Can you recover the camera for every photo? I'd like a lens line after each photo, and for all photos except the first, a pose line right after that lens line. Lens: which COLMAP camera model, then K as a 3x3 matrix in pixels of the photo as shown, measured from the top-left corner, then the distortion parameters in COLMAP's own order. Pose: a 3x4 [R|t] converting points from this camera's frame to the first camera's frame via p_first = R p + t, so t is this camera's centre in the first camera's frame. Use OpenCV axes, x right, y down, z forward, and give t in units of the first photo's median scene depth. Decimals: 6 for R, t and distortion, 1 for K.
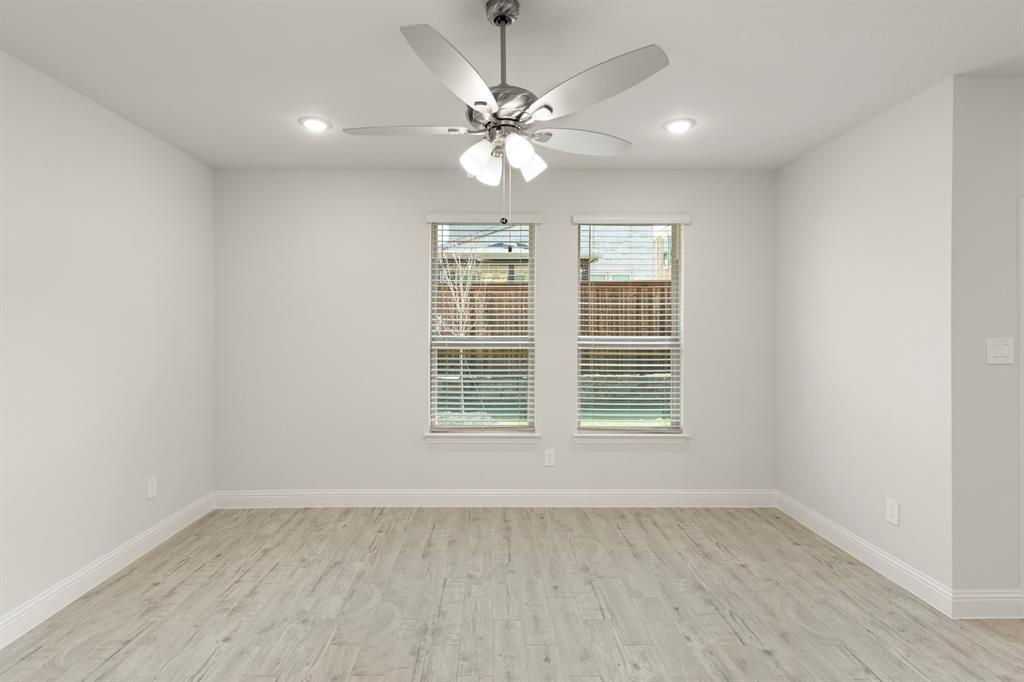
lens RADIAL K [[492.8, 0, 497.5], [0, 492.8, 327.0], [0, 0, 1]] dist [0.011176, -0.001207]
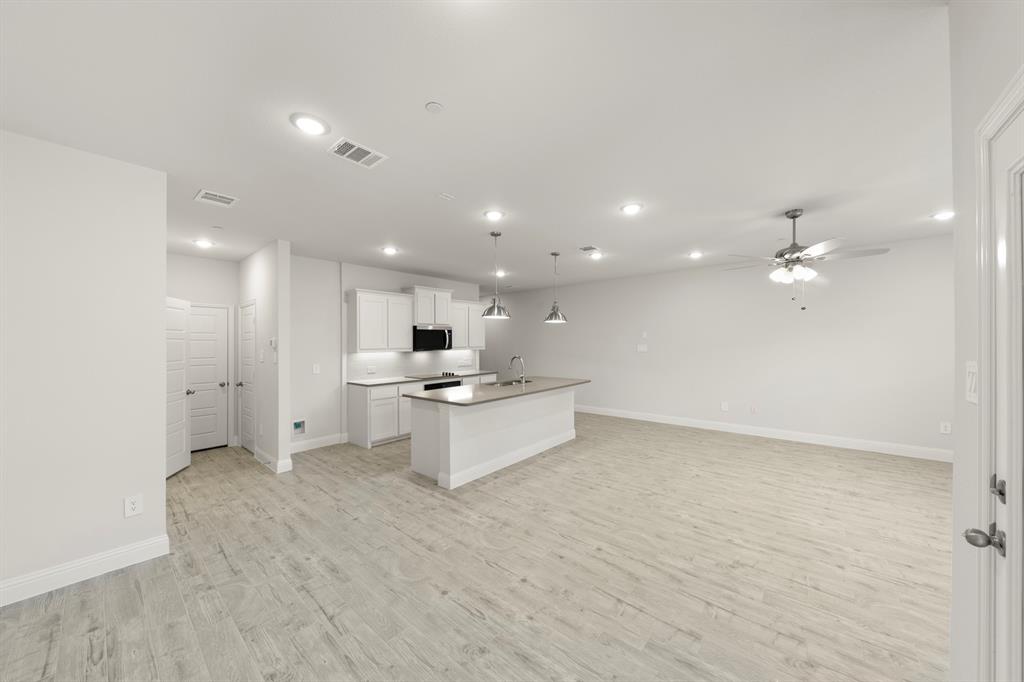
lens RADIAL K [[342.7, 0, 513.9], [0, 342.7, 349.5], [0, 0, 1]] dist [-0.000810, -0.000203]
pose [[-0.659154, 0.021037, -0.751714, 1.219980], [0.007114, 0.999738, 0.021740, -0.003187], [0.751974, 0.008983, -0.659131, 0.599599]]
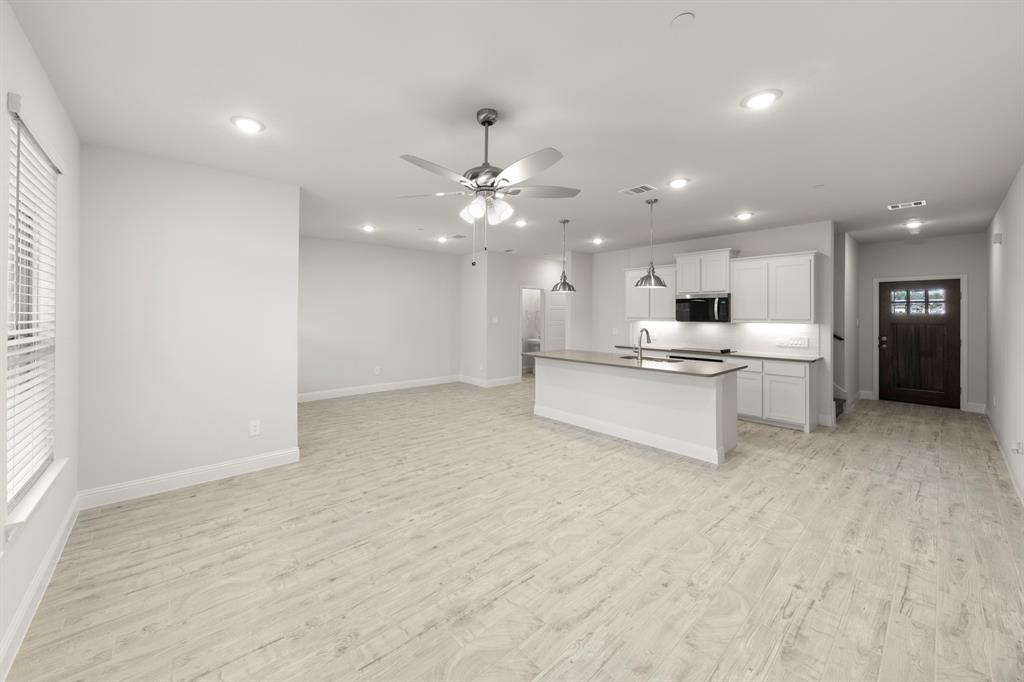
lens RADIAL K [[385.2, 0, 492.4], [0, 385.2, 317.1], [0, 0, 1]] dist [-0.001055, -0.000669]
pose [[-0.646487, -0.006679, 0.762895, -0.528009], [-0.000280, 0.999964, 0.008517, 0.001445], [-0.762925, 0.005293, -0.646466, 0.993274]]
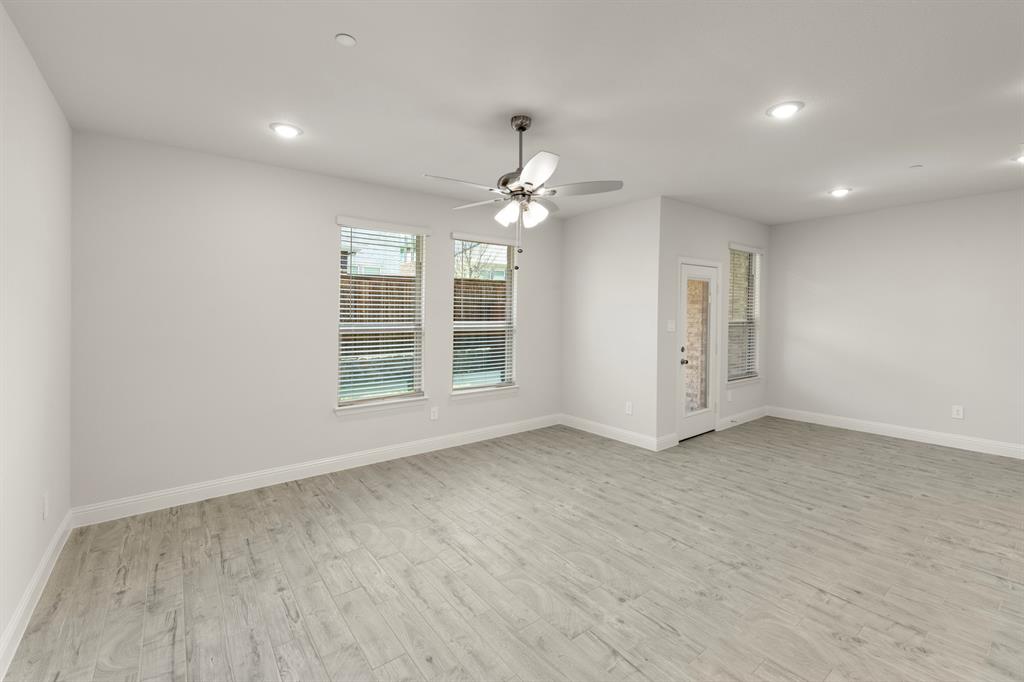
lens RADIAL K [[443.0, 0, 531.1], [0, 443.0, 331.7], [0, 0, 1]] dist [0.029182, -0.010215]
pose [[0.782401, -0.025551, 0.622251, -0.484912], [-0.000215, 0.999147, 0.041298, -0.005120], [-0.622775, -0.032445, 0.781728, -0.101129]]
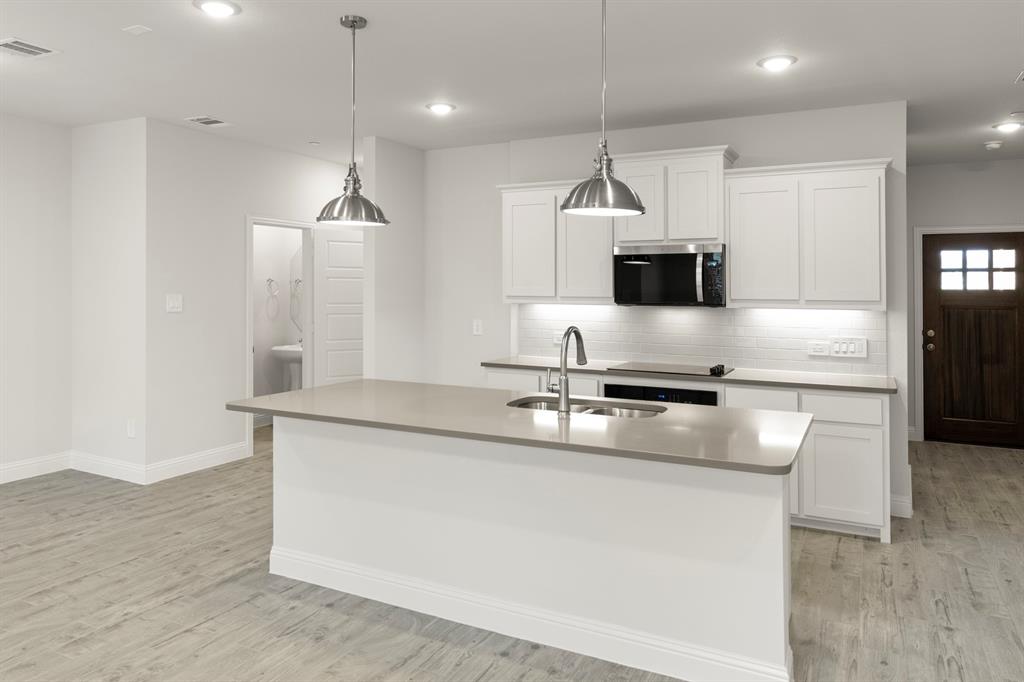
lens RADIAL K [[694.8, 0, 513.0], [0, 694.8, 293.8], [0, 0, 1]] dist [0.002952, -0.001700]
pose [[-0.884211, -0.008021, 0.467018, -0.197197], [-0.004063, 0.999947, 0.009481, -0.000738], [-0.467070, 0.006486, -0.884197, 0.548980]]
